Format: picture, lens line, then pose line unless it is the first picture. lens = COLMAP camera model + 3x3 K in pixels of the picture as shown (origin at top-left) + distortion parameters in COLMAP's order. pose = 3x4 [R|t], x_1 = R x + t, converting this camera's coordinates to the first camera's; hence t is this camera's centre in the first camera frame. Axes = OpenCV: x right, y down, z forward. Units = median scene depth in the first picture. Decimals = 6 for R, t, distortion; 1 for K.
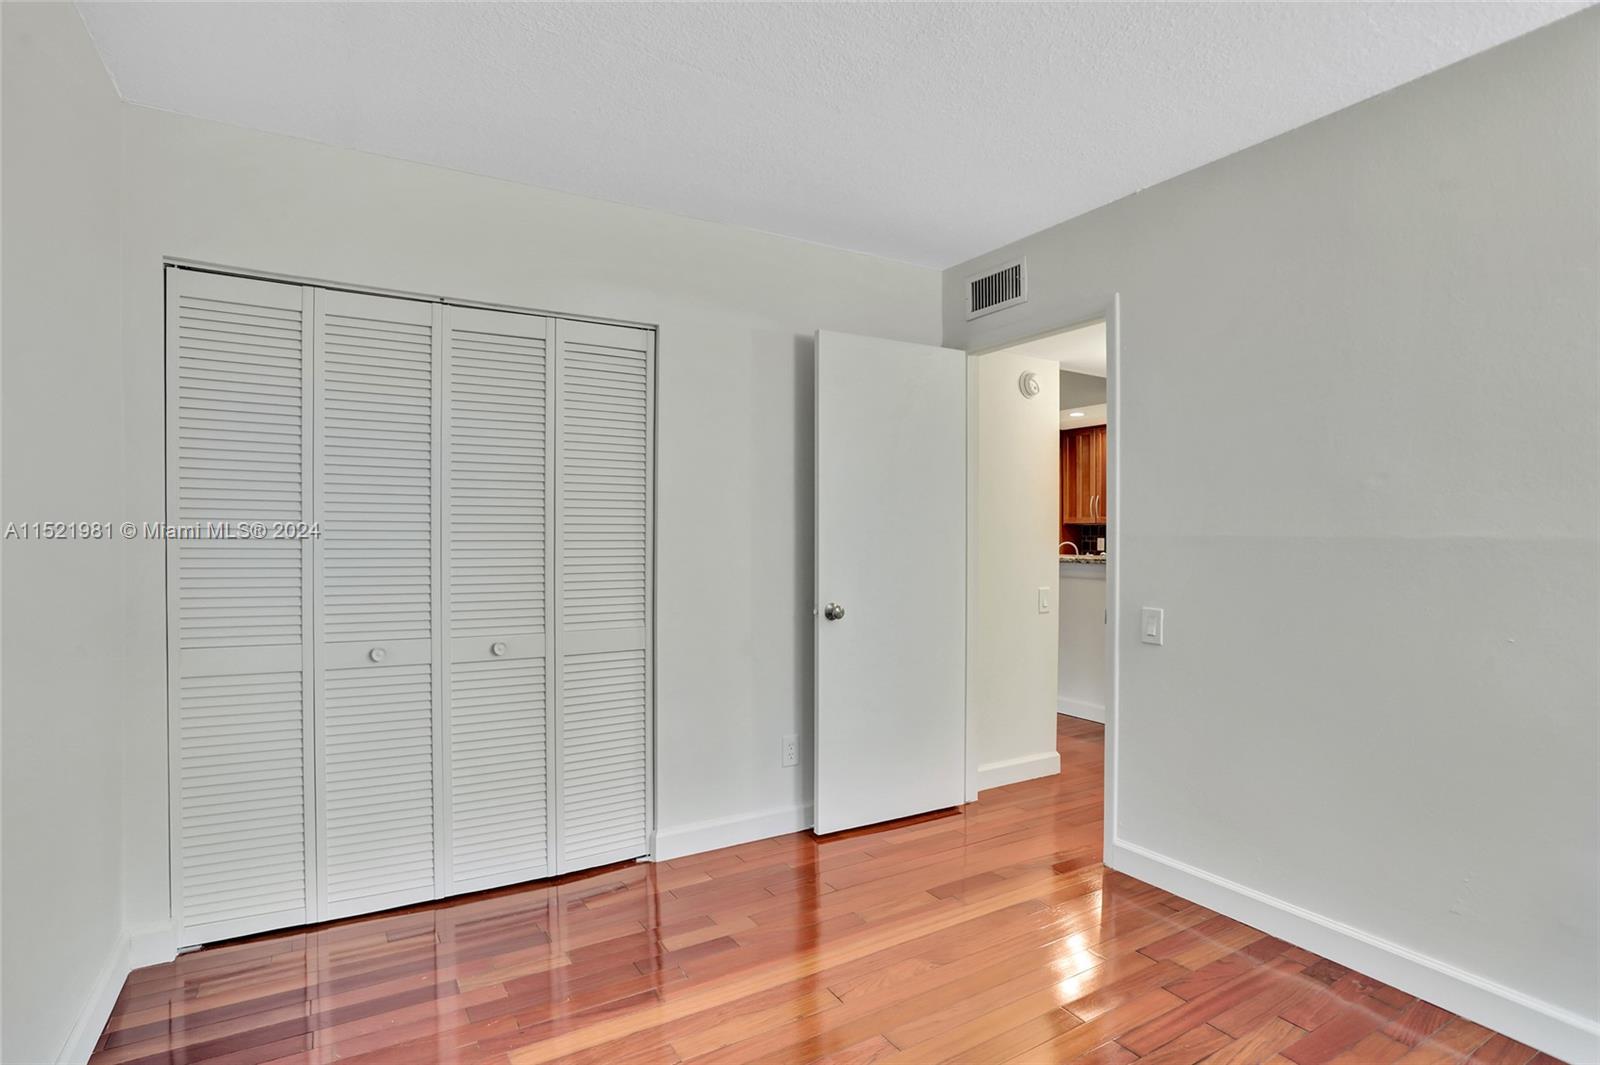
lens RADIAL K [[815.0, 0, 772.9], [0, 815.0, 538.4], [0, 0, 1]] dist [0.002435, 0.002219]
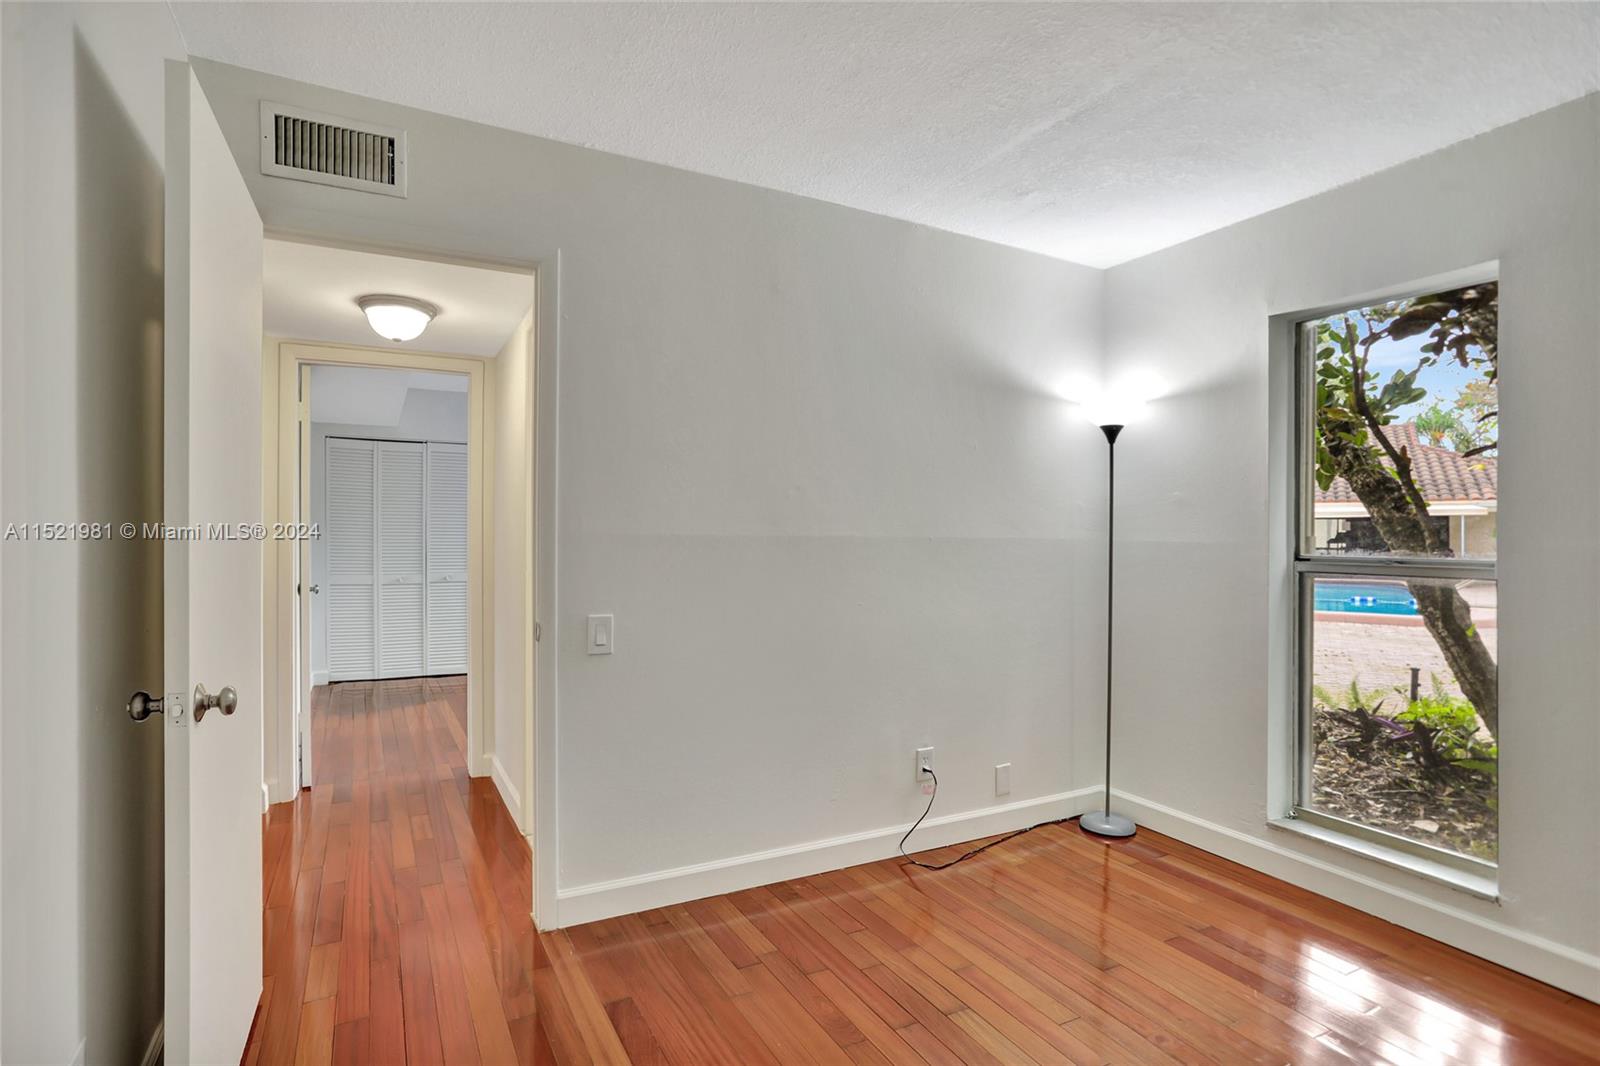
lens RADIAL K [[815.0, 0, 772.9], [0, 815.0, 538.9], [0, 0, 1]] dist [0.002435, 0.002219]
pose [[0.047812, -0.005703, 0.998840, -0.432269], [0.003555, 0.999978, 0.005539, -0.003250], [-0.998850, 0.003286, 0.047831, 0.767931]]
